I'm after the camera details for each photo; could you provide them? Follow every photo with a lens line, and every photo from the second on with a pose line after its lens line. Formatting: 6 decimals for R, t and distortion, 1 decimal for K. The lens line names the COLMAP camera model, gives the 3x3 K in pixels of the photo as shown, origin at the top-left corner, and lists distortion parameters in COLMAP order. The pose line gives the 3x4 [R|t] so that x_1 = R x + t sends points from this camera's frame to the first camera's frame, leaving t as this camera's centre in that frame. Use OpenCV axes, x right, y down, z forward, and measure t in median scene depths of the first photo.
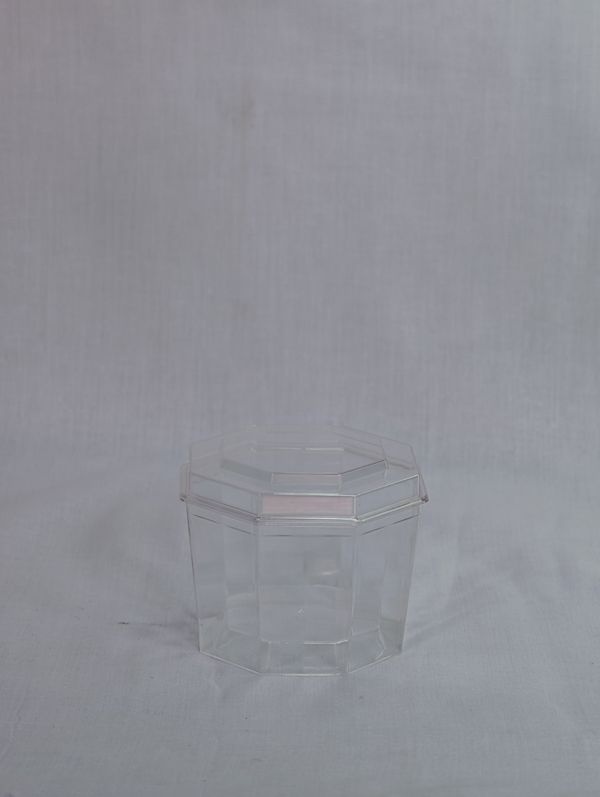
lens RADIAL K [[2360.3, 0, 299.5], [0, 2360.3, 421.0], [0, 0, 1]] dist [0.155491, -0.112337]
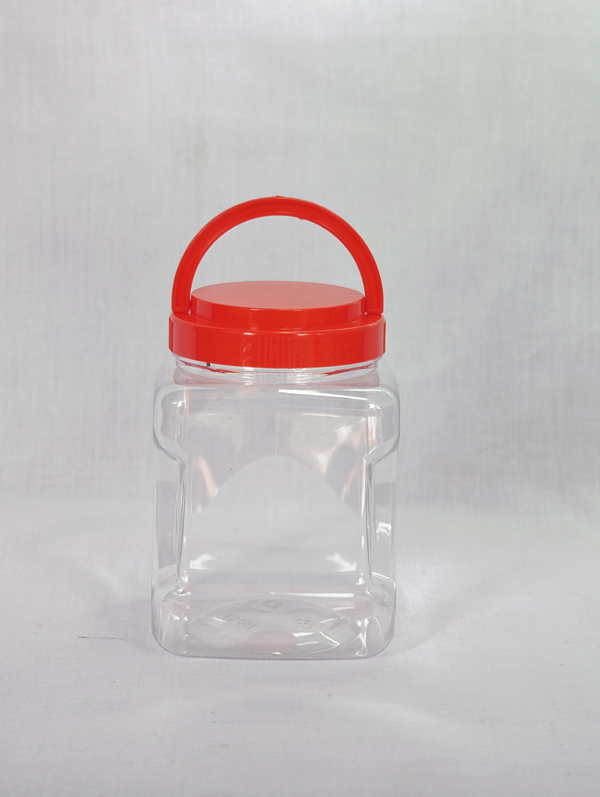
lens RADIAL K [[2360.3, 0, 299.5], [0, 2360.3, 421.0], [0, 0, 1]] dist [0.155491, -0.112337]
pose [[0.999568, -0.010936, 0.027265, -0.008843], [0.013094, 0.996686, -0.080283, 0.063477], [-0.026297, 0.080606, 0.996399, 0.012672]]
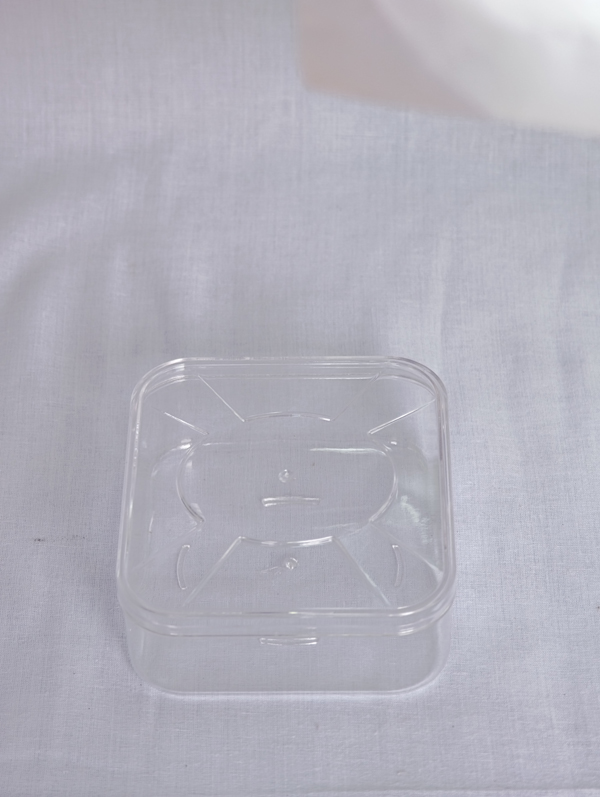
lens RADIAL K [[2360.3, 0, 299.5], [0, 2360.3, 421.0], [0, 0, 1]] dist [0.155491, -0.112337]
pose [[0.999622, -0.026367, -0.007753, 0.020996], [0.026782, 0.871230, 0.490144, -0.301083], [-0.006169, -0.490166, 0.871607, 0.244757]]
